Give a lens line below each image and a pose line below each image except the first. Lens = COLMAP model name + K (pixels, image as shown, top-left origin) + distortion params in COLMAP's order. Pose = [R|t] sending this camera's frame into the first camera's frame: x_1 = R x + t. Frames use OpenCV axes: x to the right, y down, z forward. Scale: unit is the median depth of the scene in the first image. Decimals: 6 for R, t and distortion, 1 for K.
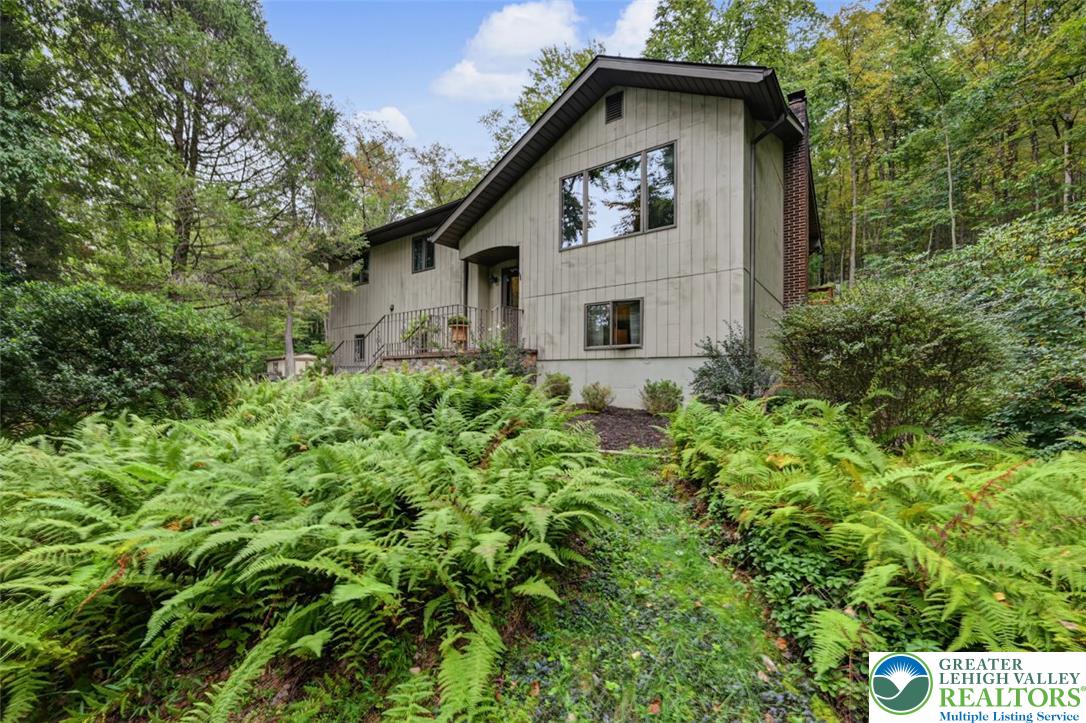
lens RADIAL K [[432.9, 0, 544.0], [0, 432.9, 368.9], [0, 0, 1]] dist [-0.000549, 0.000208]
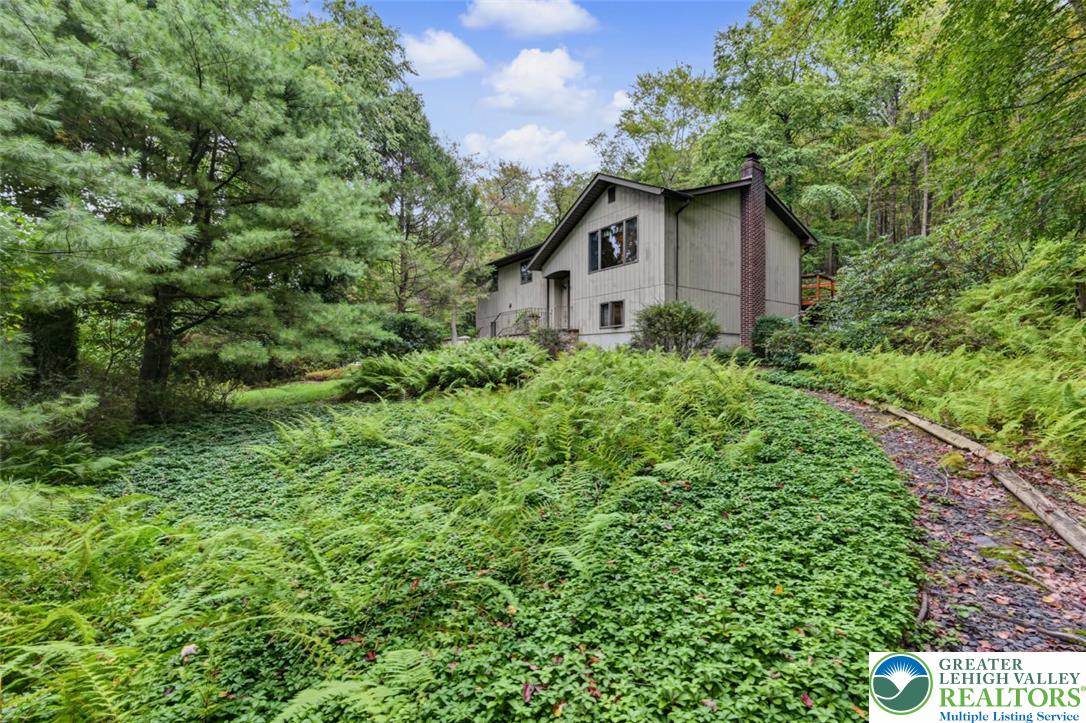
lens RADIAL K [[432.9, 0, 541.8], [0, 432.9, 356.5], [0, 0, 1]] dist [-0.000549, 0.000208]
pose [[0.945791, -0.006723, -0.324705, 0.340292], [0.012752, 0.999783, 0.016444, 0.030078], [0.324524, -0.019693, 0.945672, -0.600511]]
